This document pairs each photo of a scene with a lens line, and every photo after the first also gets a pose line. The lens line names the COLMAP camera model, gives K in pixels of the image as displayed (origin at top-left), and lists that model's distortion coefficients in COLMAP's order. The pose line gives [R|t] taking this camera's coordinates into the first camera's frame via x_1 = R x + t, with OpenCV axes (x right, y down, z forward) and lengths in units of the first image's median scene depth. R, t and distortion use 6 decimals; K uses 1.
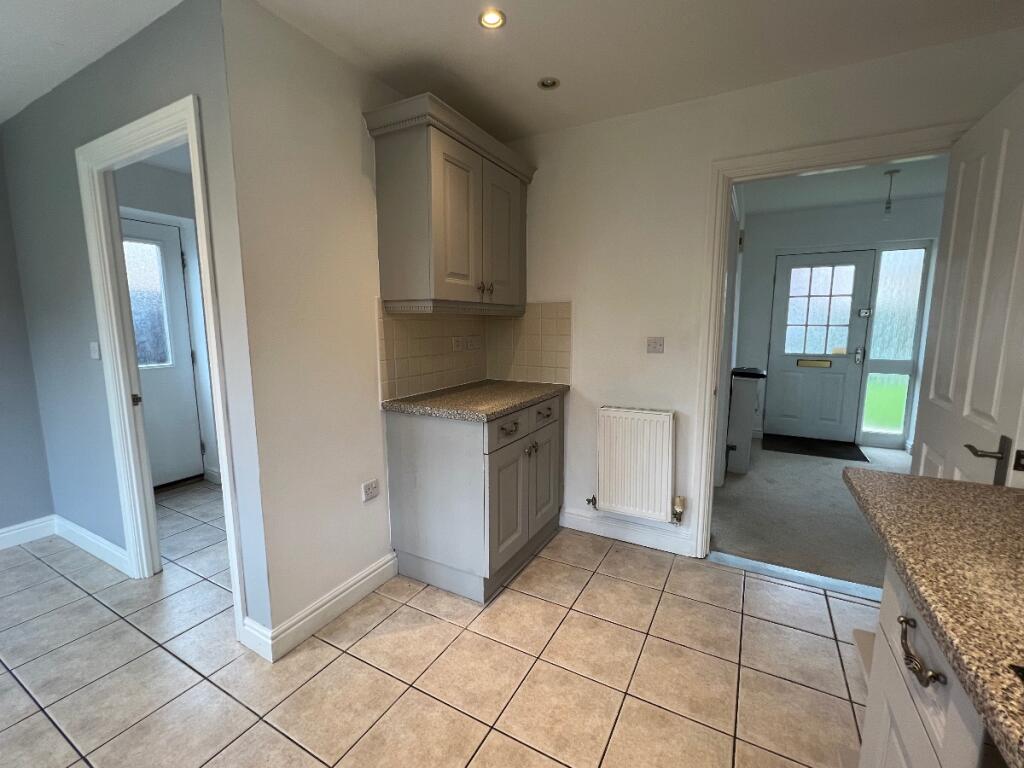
lens RADIAL K [[444.0, 0, 509.4], [0, 444.0, 383.0], [0, 0, 1]] dist [0.001926, 0.000115]
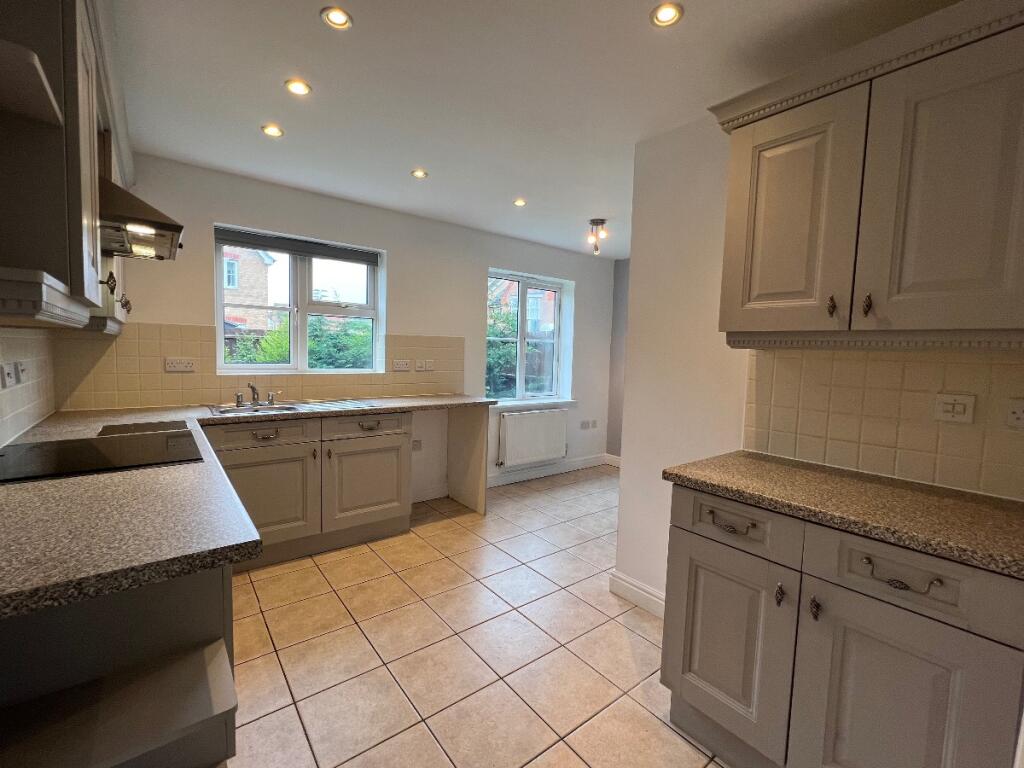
lens RADIAL K [[444.0, 0, 510.6], [0, 444.0, 383.7], [0, 0, 1]] dist [0.001926, 0.000115]
pose [[-0.388443, 0.060205, -0.919504, 0.725968], [-0.152218, 0.979962, 0.128468, -0.134579], [0.908813, 0.189868, -0.371495, 0.925851]]
